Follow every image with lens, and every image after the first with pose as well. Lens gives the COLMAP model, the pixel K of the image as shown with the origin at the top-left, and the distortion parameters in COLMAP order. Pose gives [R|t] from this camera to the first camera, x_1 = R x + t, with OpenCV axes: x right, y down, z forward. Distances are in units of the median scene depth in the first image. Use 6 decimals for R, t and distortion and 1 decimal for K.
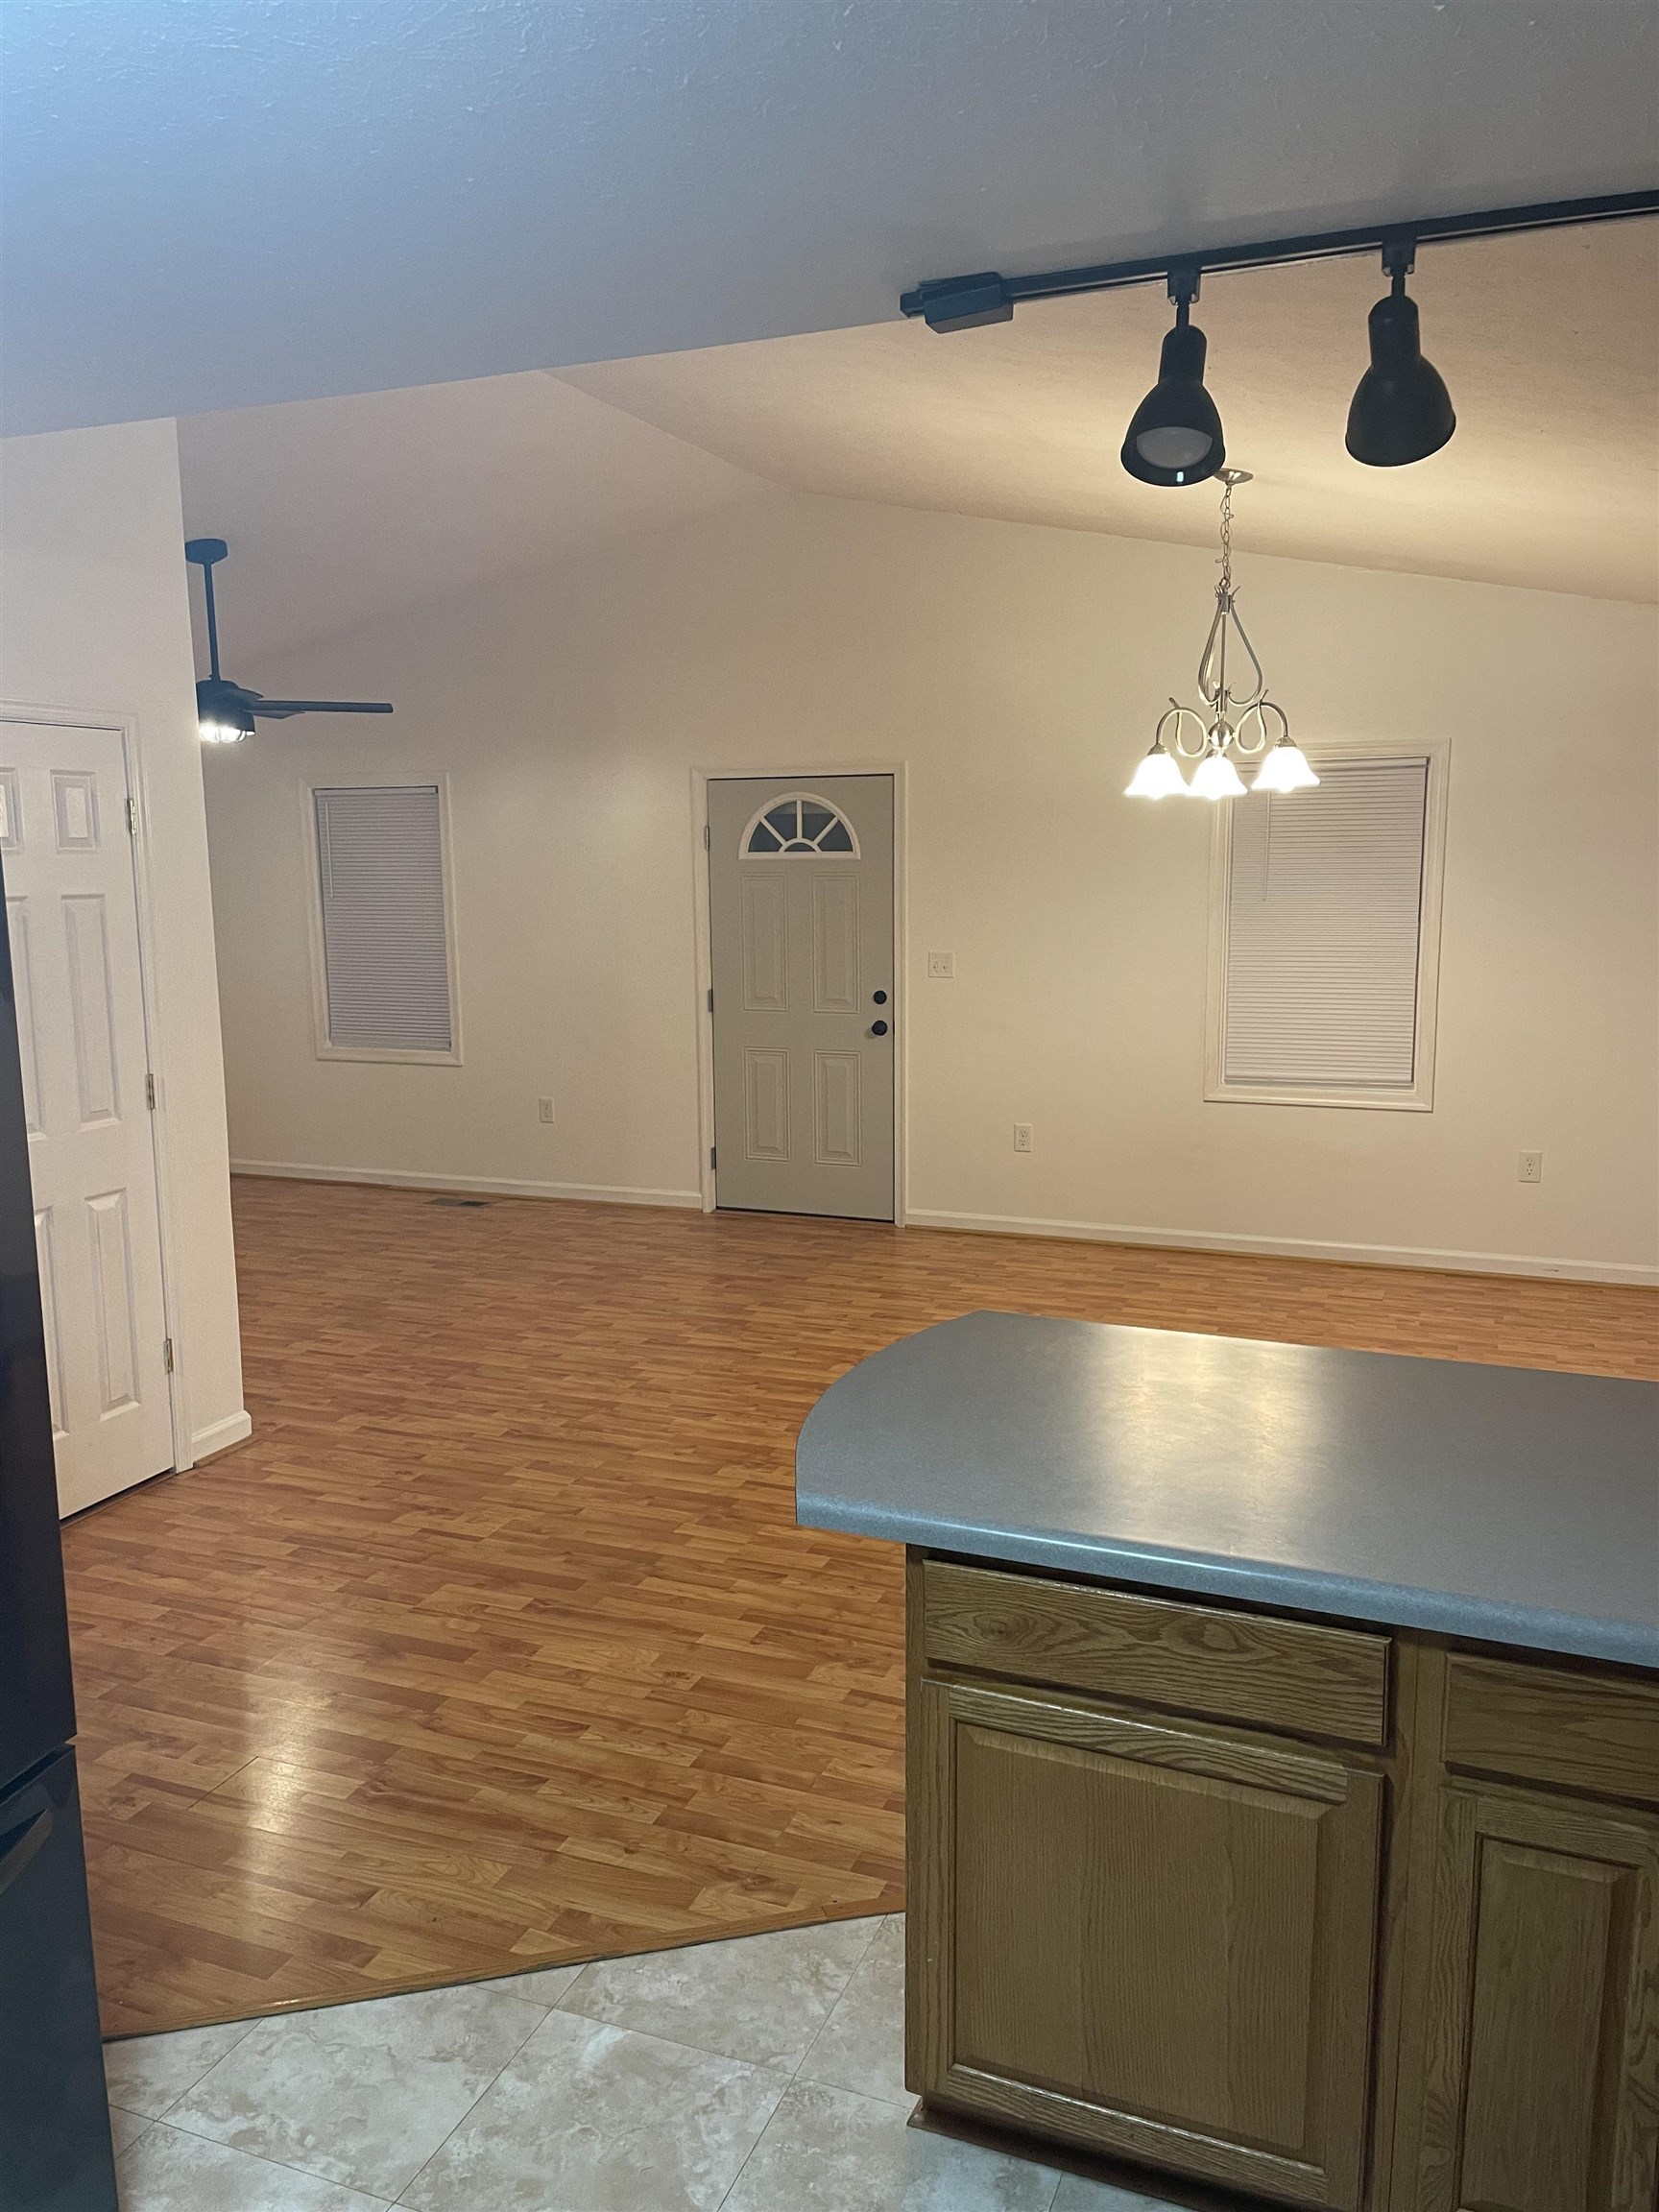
lens RADIAL K [[1674.2, 0, 818.0], [0, 1674.2, 1096.2], [0, 0, 1]] dist [0.074743, -0.080065]
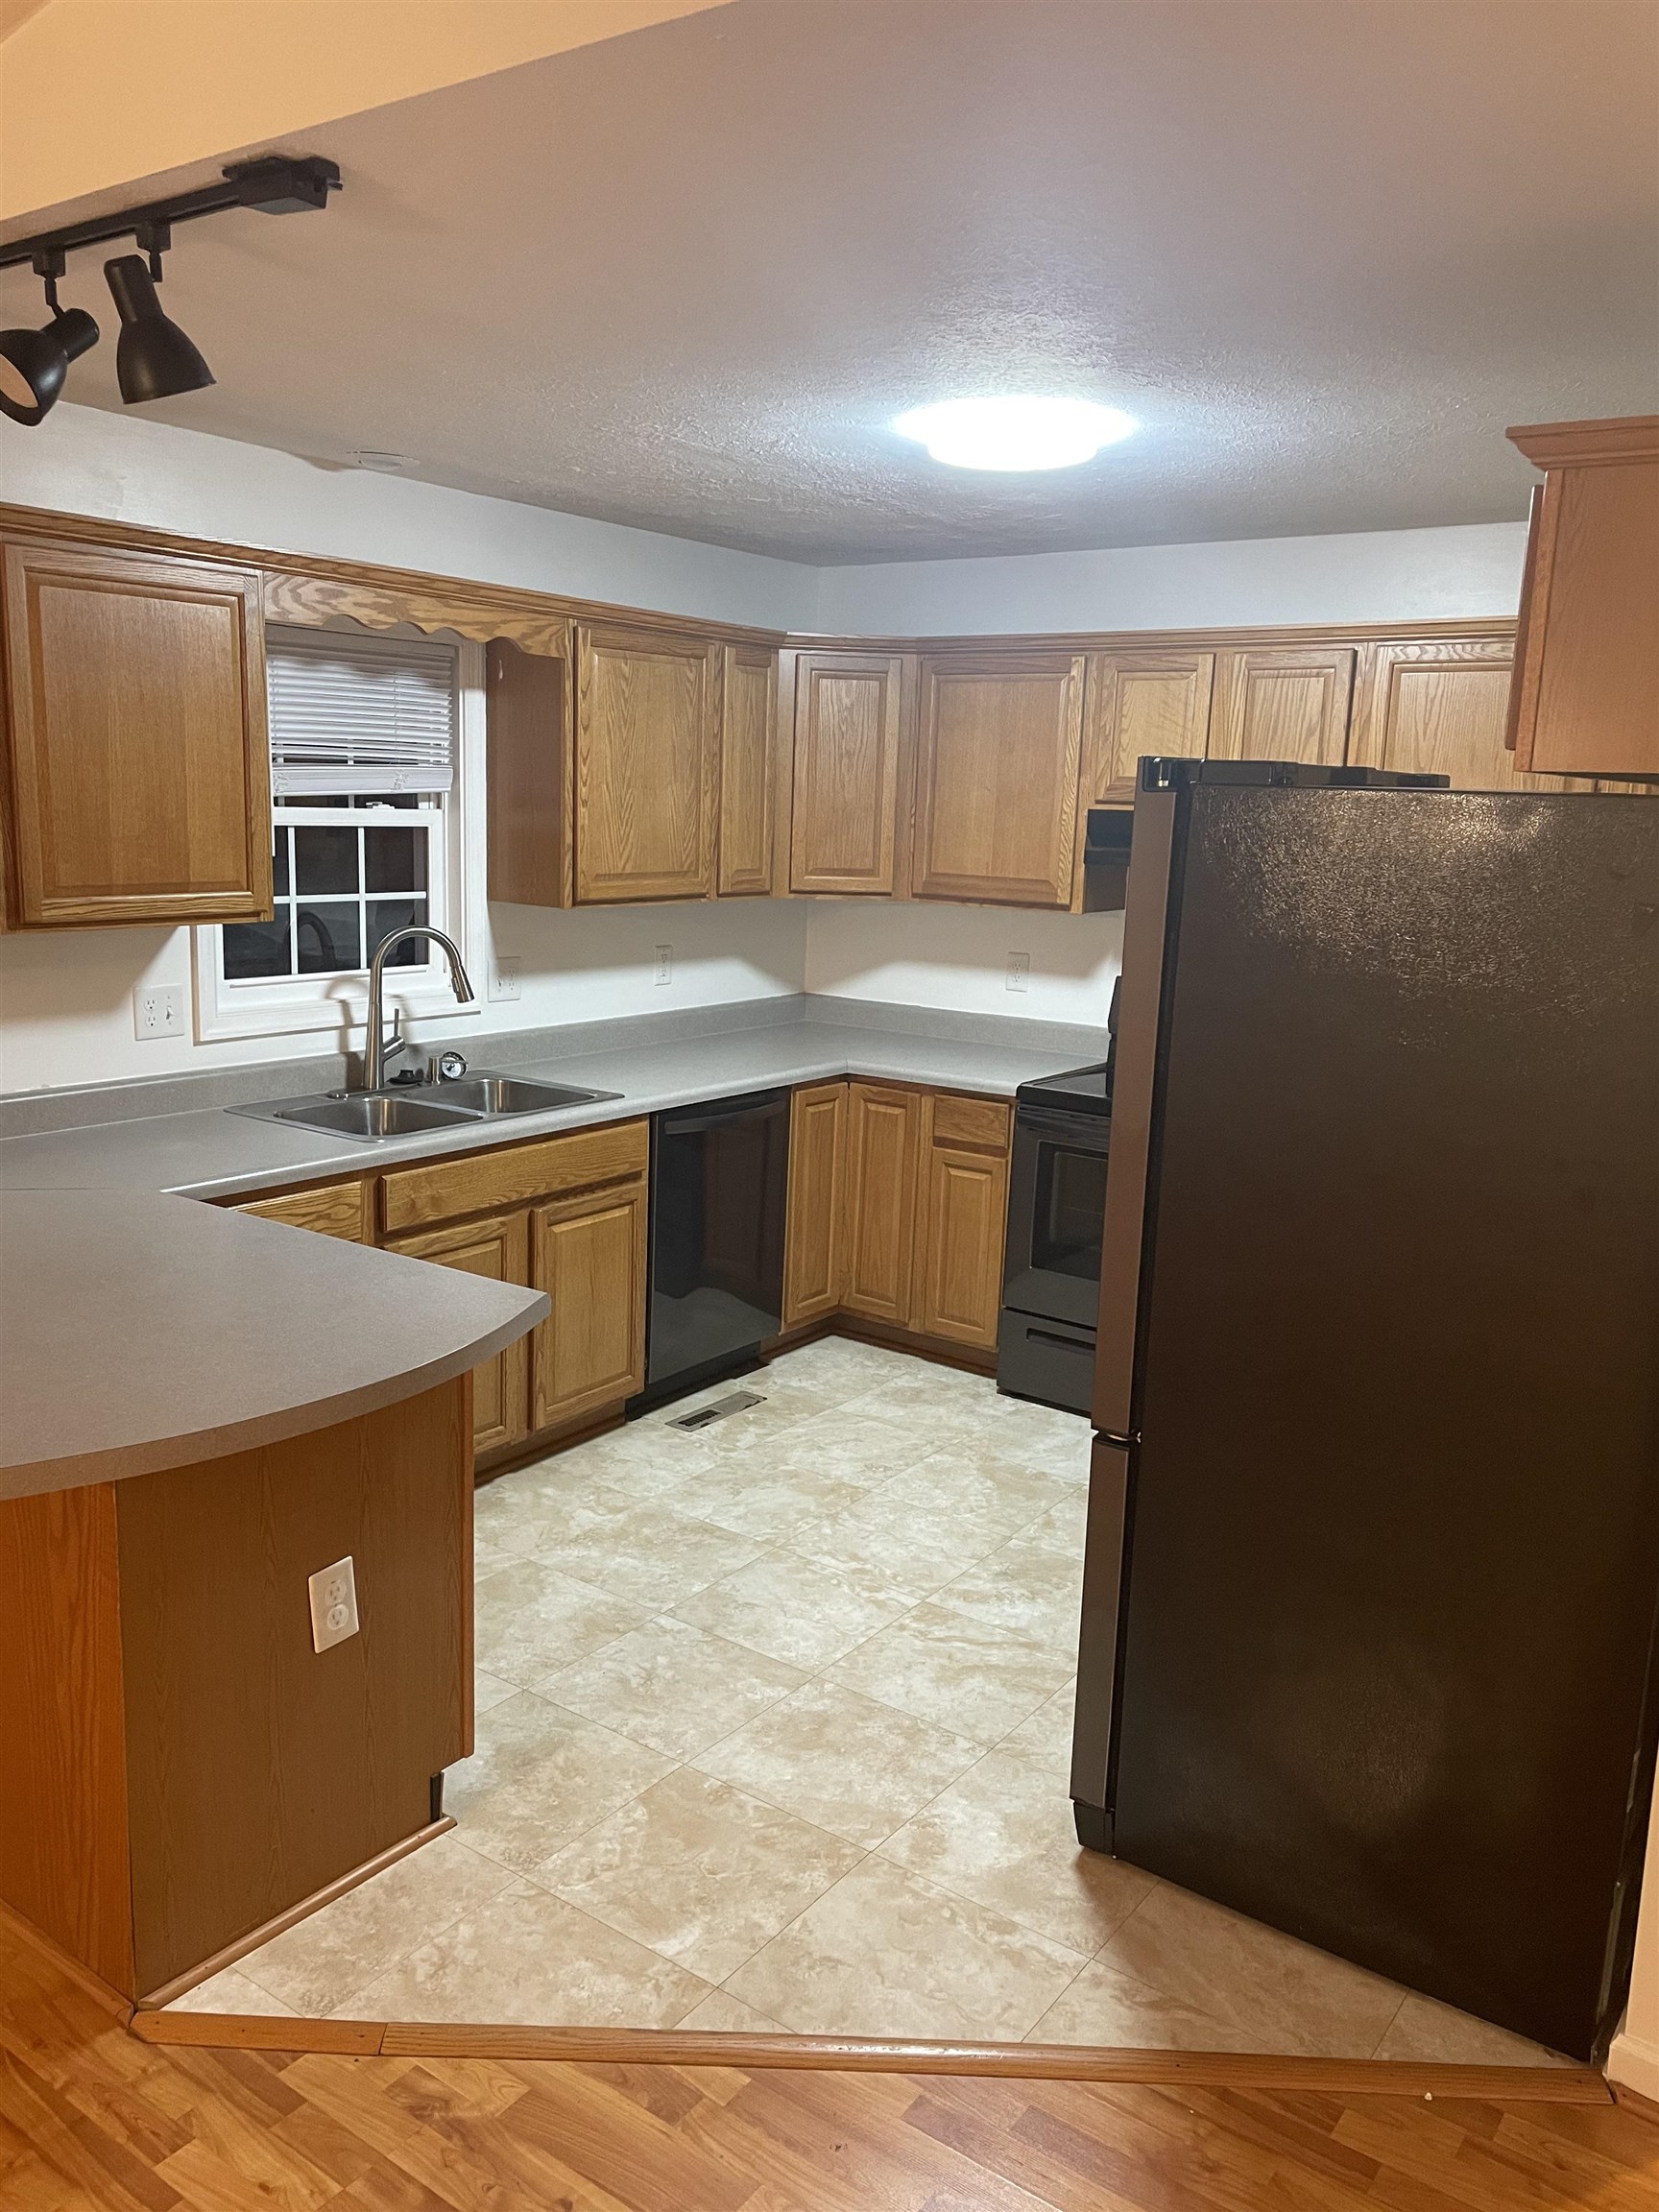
lens RADIAL K [[1674.2, 0, 818.0], [0, 1674.2, 1096.2], [0, 0, 1]] dist [0.074743, -0.080065]
pose [[-0.971760, -0.059750, 0.228282, -0.394582], [0.016493, 0.947847, 0.318298, -0.235738], [-0.235395, 0.313074, -0.920095, 1.691740]]
